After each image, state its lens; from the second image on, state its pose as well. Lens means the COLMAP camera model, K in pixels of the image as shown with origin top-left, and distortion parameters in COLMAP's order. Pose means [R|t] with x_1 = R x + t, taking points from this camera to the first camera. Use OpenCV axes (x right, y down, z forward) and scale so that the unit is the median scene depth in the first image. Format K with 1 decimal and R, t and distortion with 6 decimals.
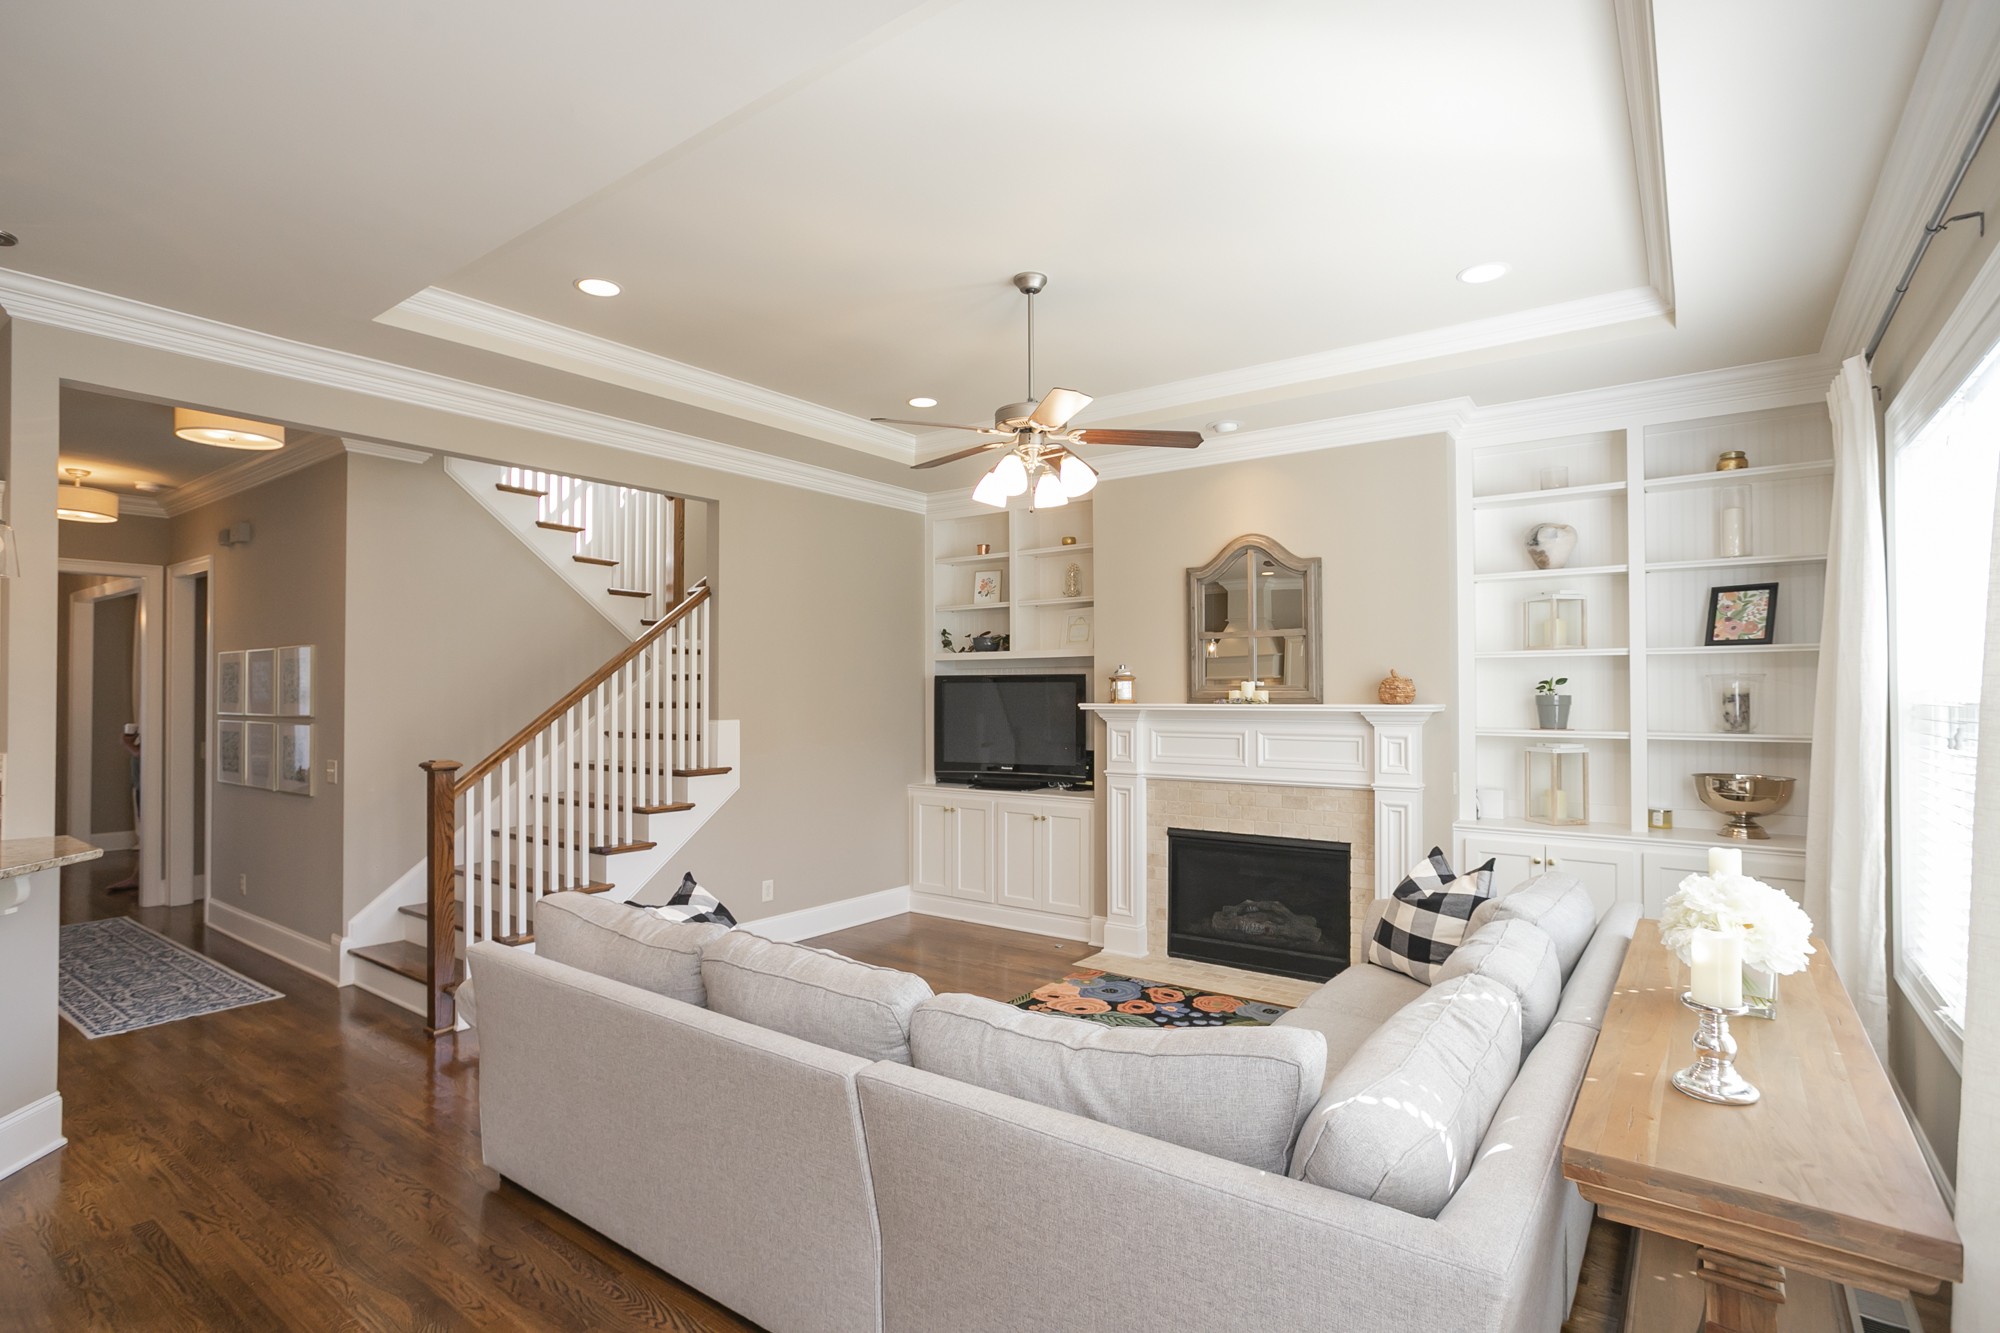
lens RADIAL K [[972.2, 0, 1000.0], [0, 972.2, 666.5], [0, 0, 1]] dist [-0.021160, 0.018497]
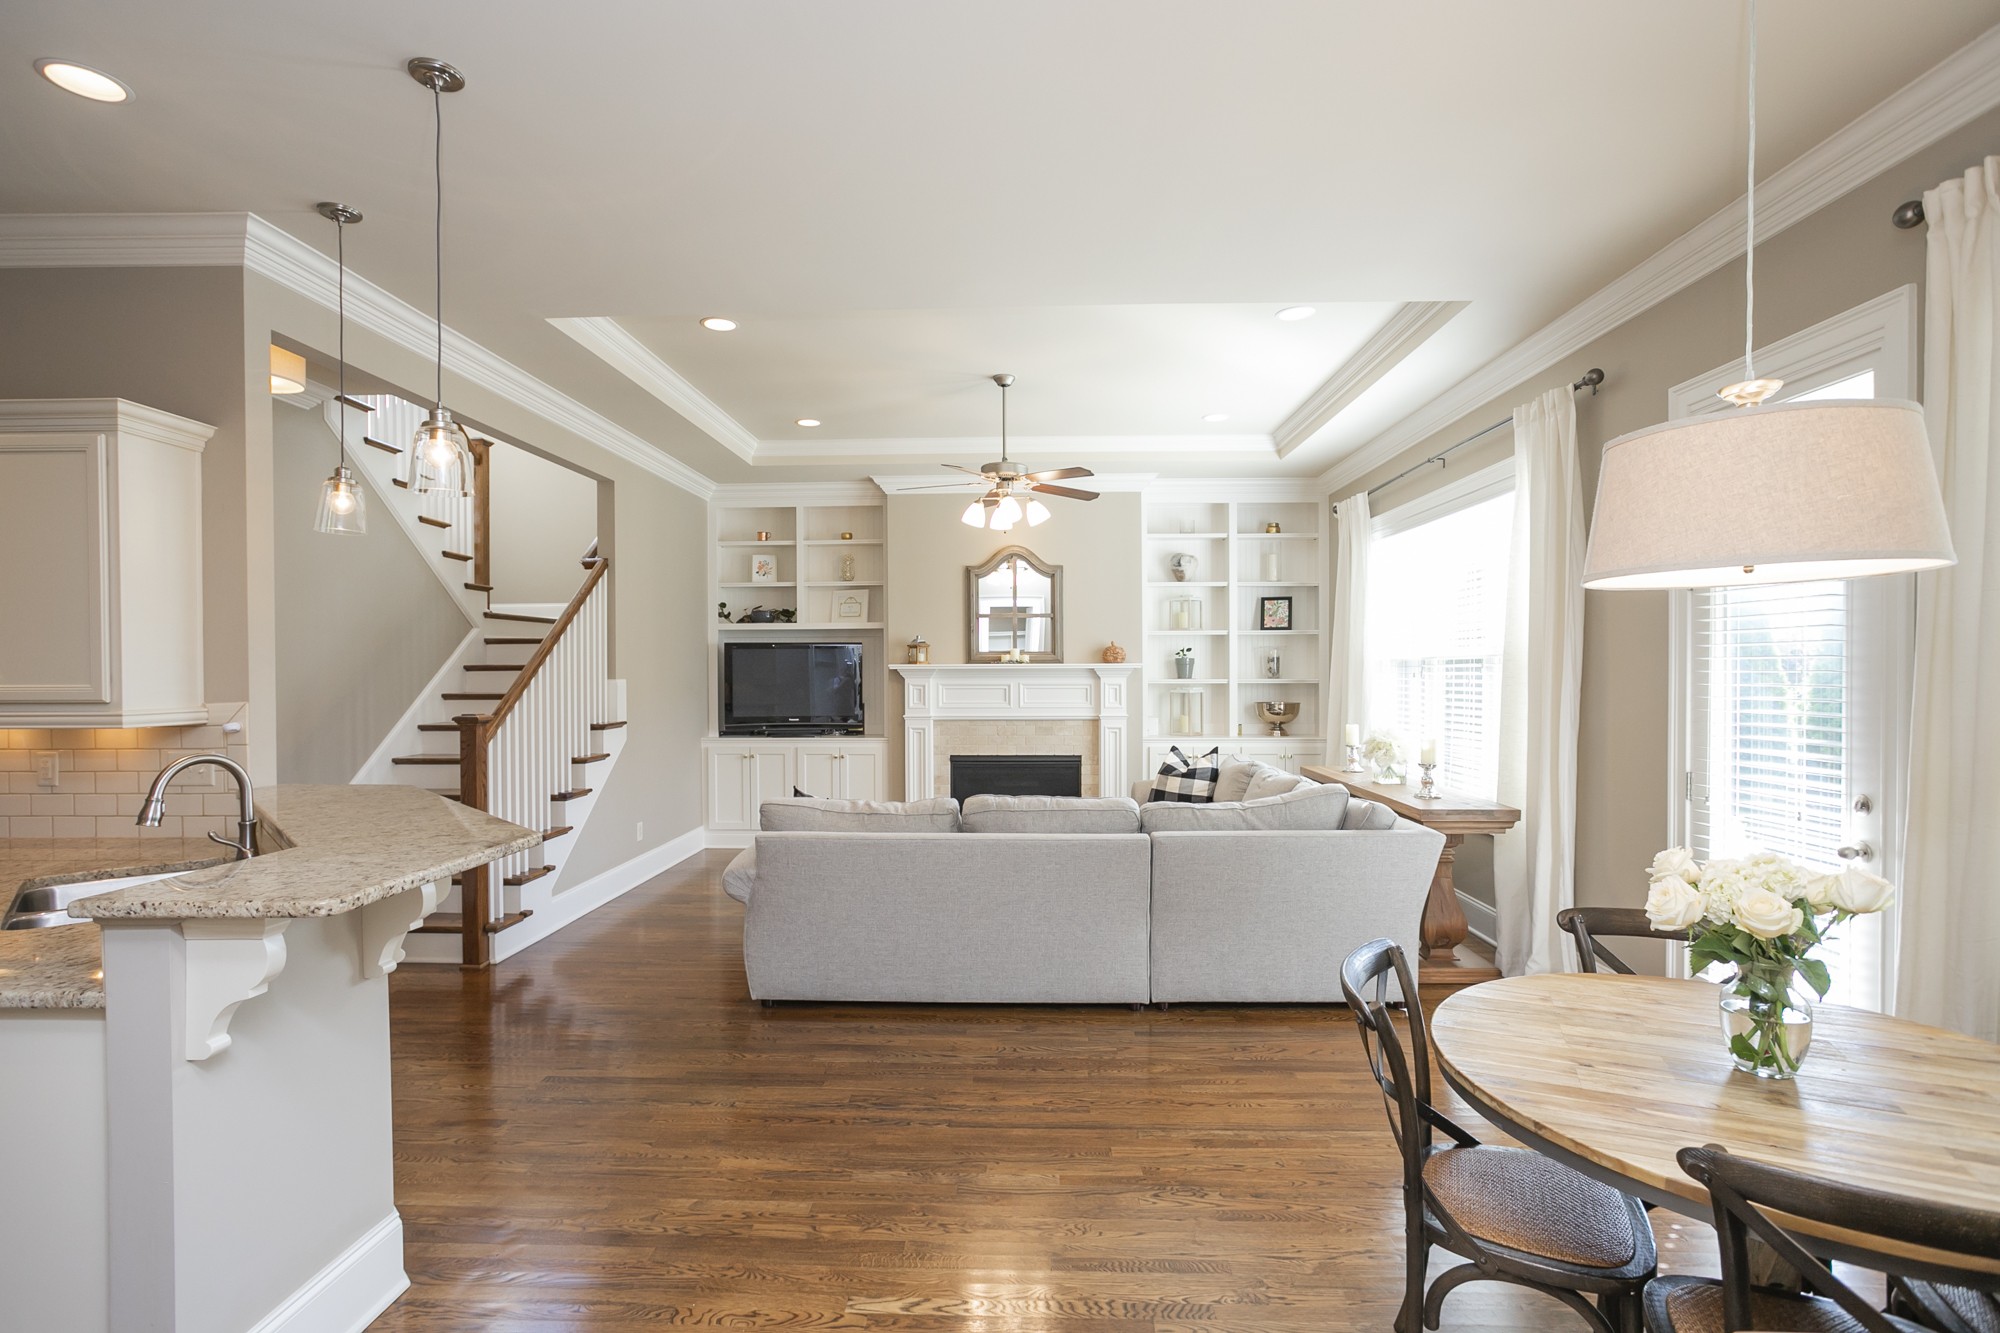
lens RADIAL K [[972.2, 0, 1000.0], [0, 972.2, 666.5], [0, 0, 1]] dist [-0.021160, 0.018497]
pose [[0.822057, -0.002275, 0.569401, -0.644358], [-0.012524, 0.999678, 0.022075, 0.011343], [-0.569268, -0.025278, 0.821764, -0.189465]]
